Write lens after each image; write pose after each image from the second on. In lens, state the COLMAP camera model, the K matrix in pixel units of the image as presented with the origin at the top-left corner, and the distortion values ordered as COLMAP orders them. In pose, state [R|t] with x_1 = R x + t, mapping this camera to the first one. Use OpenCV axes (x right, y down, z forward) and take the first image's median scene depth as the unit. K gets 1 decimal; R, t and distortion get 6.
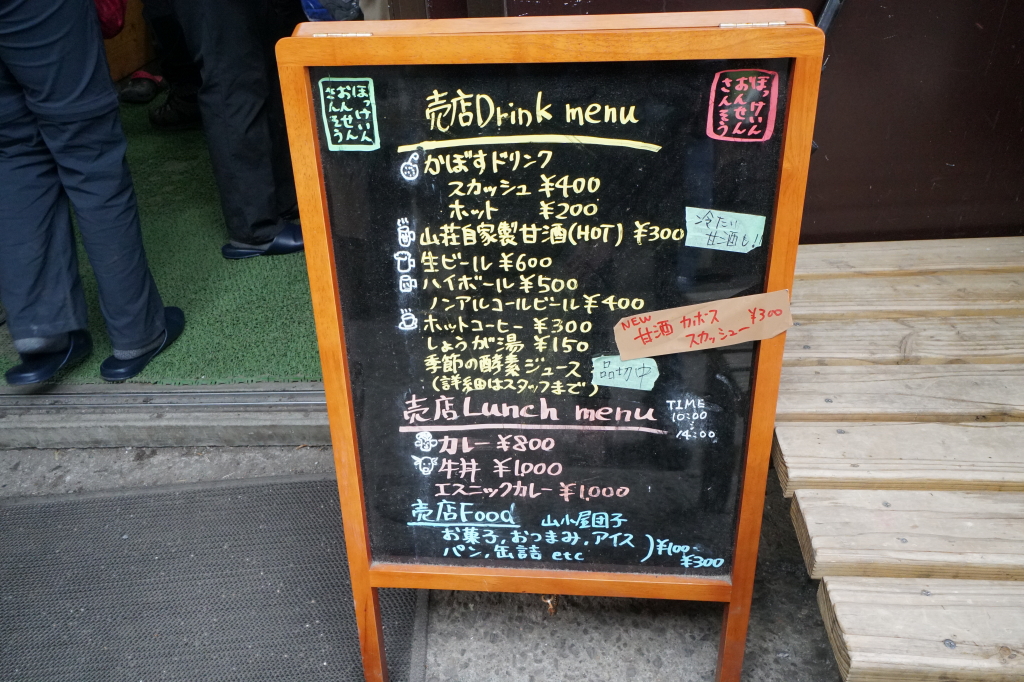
lens RADIAL K [[787.2, 0, 510.7], [0, 787.2, 341.3], [0, 0, 1]] dist [0.006390, -0.003078]
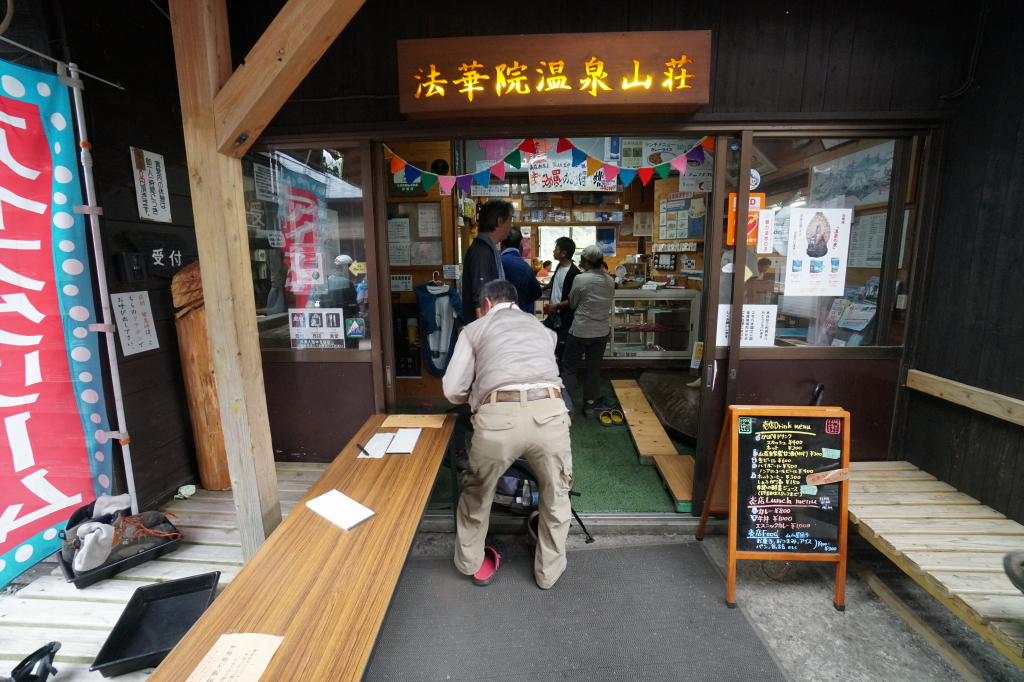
lens RADIAL K [[456.9, 0, 511.9], [0, 456.9, 341.4], [0, 0, 1]] dist [-0.019550, 0.000982]
pose [[0.998560, 0.036388, 0.039418, -1.532325], [-0.016946, 0.911114, -0.411805, 0.336034], [-0.050899, 0.410544, 0.910419, -1.370848]]
